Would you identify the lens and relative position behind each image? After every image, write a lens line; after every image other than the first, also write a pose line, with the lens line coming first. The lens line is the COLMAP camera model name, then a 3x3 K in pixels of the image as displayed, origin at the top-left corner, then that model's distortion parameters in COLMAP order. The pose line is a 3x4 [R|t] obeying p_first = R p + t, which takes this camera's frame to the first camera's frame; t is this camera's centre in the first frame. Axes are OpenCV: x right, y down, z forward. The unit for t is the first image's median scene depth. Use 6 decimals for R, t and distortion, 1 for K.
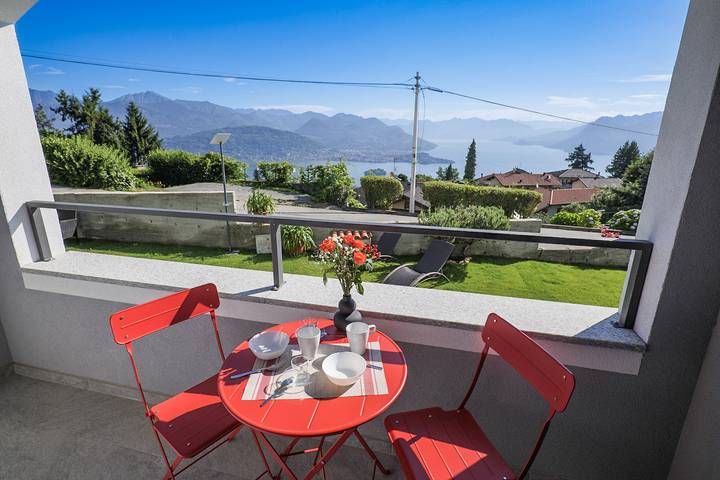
lens RADIAL K [[375.0, 0, 360.0], [0, 375.0, 240.0], [0, 0, 1]] dist [-0.001606, 0.000645]
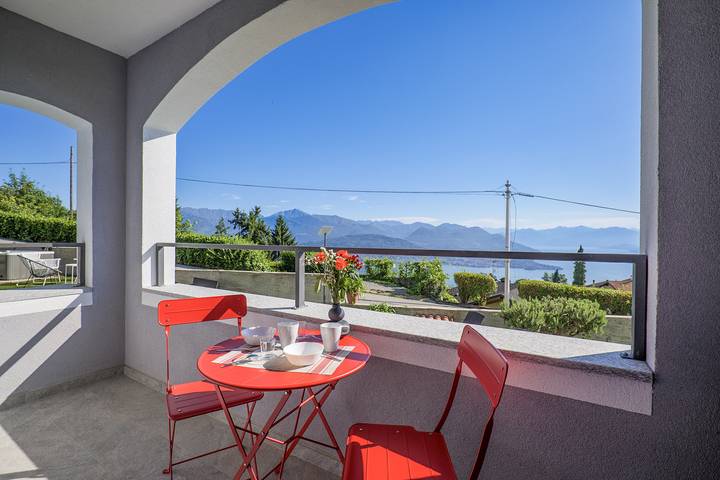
lens RADIAL K [[341.7, 0, 360.0], [0, 341.7, 240.0], [0, 0, 1]] dist [-0.019994, 0.000044]
pose [[0.953800, 0.003815, -0.300419, 0.035227], [-0.088272, 0.959346, -0.268073, 0.024266], [0.287184, 0.282206, 0.915361, 0.004749]]
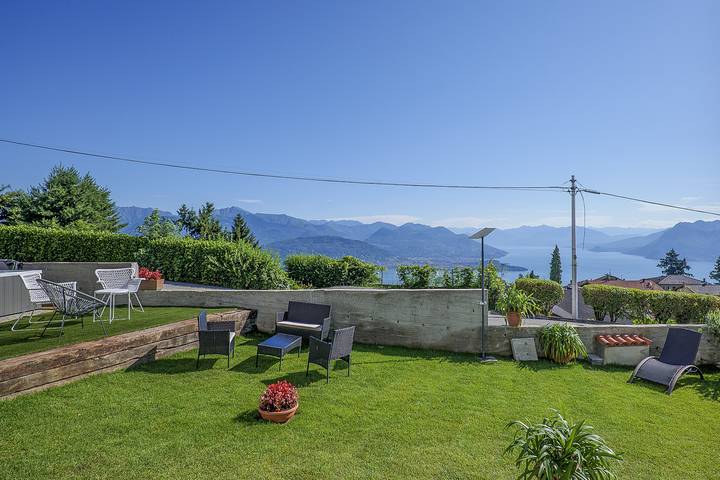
lens RADIAL K [[375.0, 0, 360.0], [0, 375.0, 240.0], [0, 0, 1]] dist [-0.001606, 0.000645]
pose [[0.995478, -0.010405, -0.094426, -0.278618], [-0.016887, 0.958770, -0.283683, 0.010446], [0.093484, 0.283994, 0.954258, 0.031153]]
